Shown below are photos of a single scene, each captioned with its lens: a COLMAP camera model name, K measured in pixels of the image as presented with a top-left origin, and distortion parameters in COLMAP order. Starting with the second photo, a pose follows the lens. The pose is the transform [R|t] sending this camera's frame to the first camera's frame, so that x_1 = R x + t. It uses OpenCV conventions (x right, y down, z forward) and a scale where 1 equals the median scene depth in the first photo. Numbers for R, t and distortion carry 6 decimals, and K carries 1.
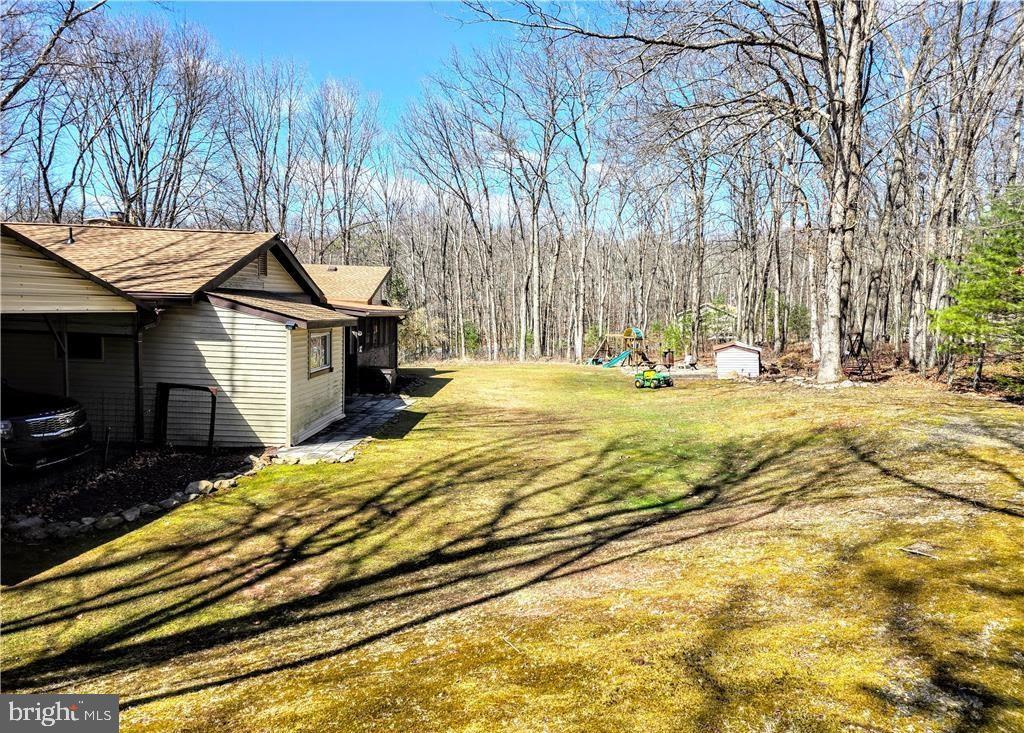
lens RADIAL K [[680.4, 0, 528.9], [0, 680.4, 369.9], [0, 0, 1]] dist [0.064874, -0.064300]
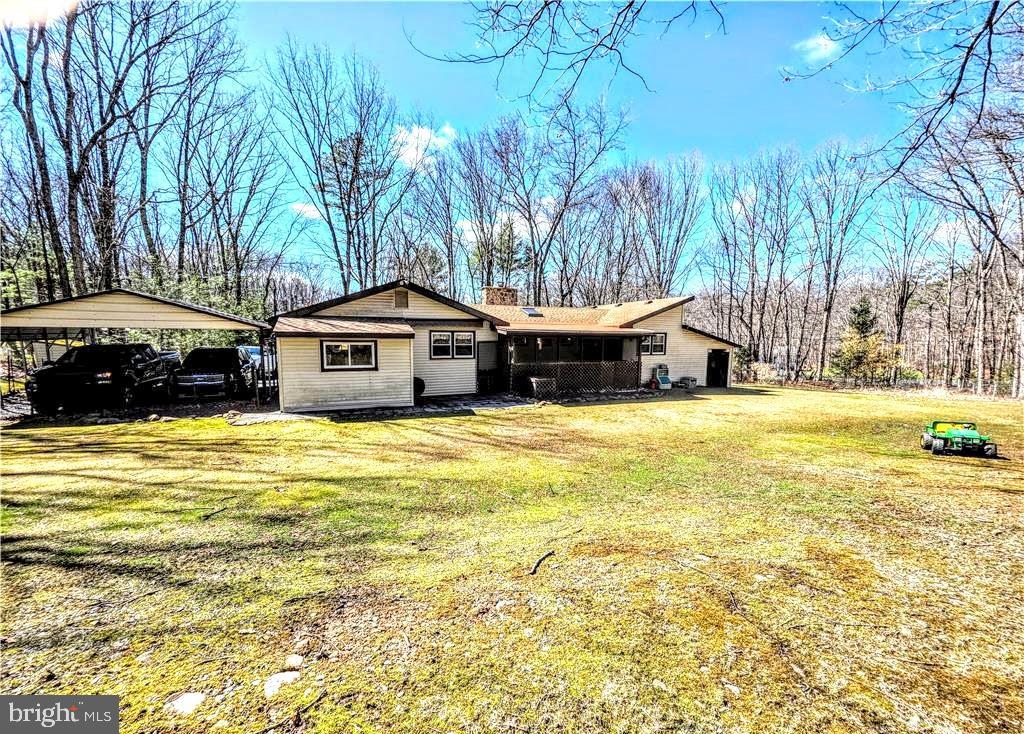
lens RADIAL K [[405.7, 0, 510.4], [0, 405.7, 384.2], [0, 0, 1]] dist [0.001105, 0.000020]
pose [[0.405234, 0.085306, -0.910224, 0.981833], [-0.077522, 0.995257, 0.058763, -0.066998], [0.910920, 0.046750, 0.409925, 1.509210]]
